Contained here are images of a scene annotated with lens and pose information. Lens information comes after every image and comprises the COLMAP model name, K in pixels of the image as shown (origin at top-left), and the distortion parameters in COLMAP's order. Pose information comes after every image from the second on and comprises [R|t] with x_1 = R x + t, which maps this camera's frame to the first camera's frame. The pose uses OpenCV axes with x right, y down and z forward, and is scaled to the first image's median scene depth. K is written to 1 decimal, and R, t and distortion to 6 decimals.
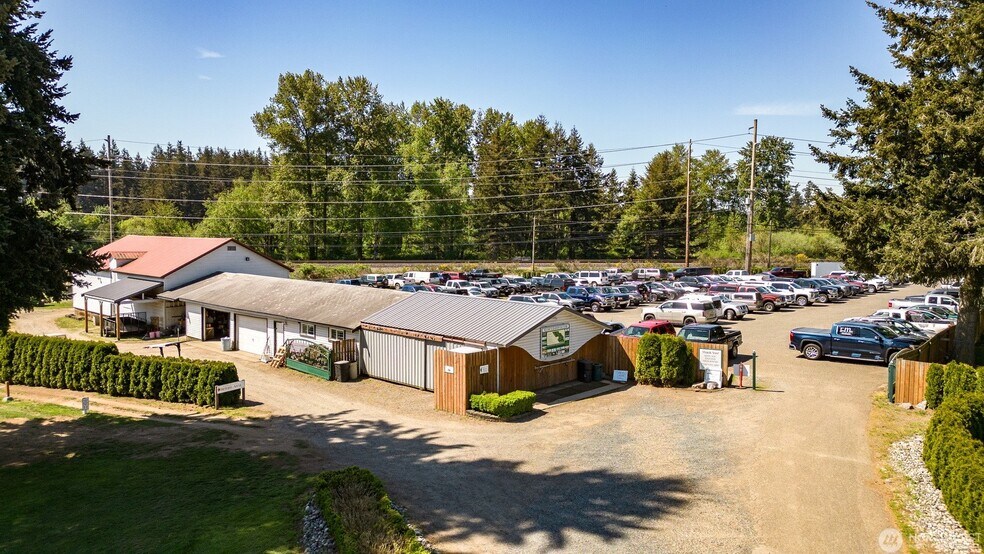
lens RADIAL K [[691.7, 0, 492.7], [0, 691.7, 263.9], [0, 0, 1]] dist [0.085232, -0.085764]
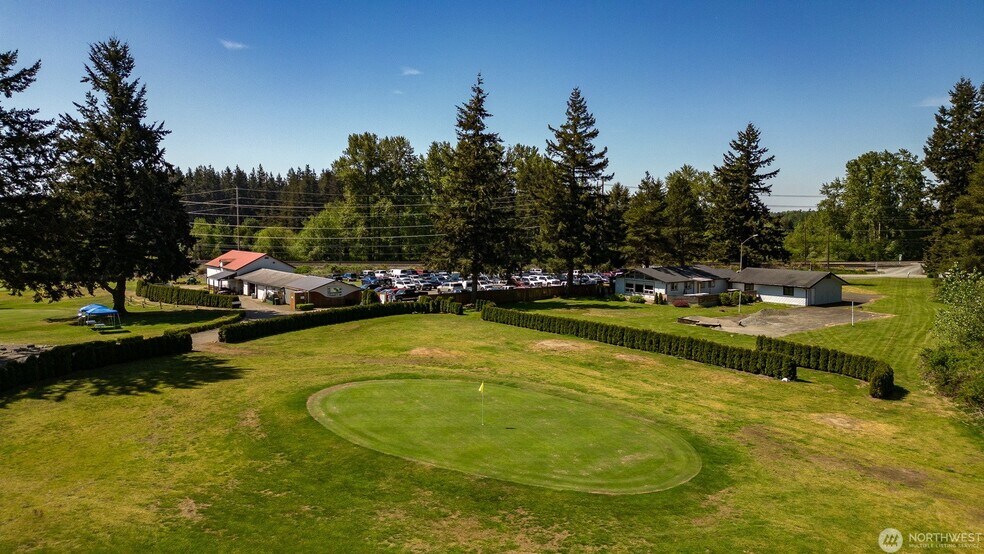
lens RADIAL K [[691.7, 0, 492.7], [0, 691.7, 263.9], [0, 0, 1]] dist [0.085232, -0.085764]
pose [[0.981791, 0.009293, -0.189735, 0.280257], [-0.008888, 0.999956, 0.002986, -0.005609], [0.189754, -0.001246, 0.981831, -0.392473]]
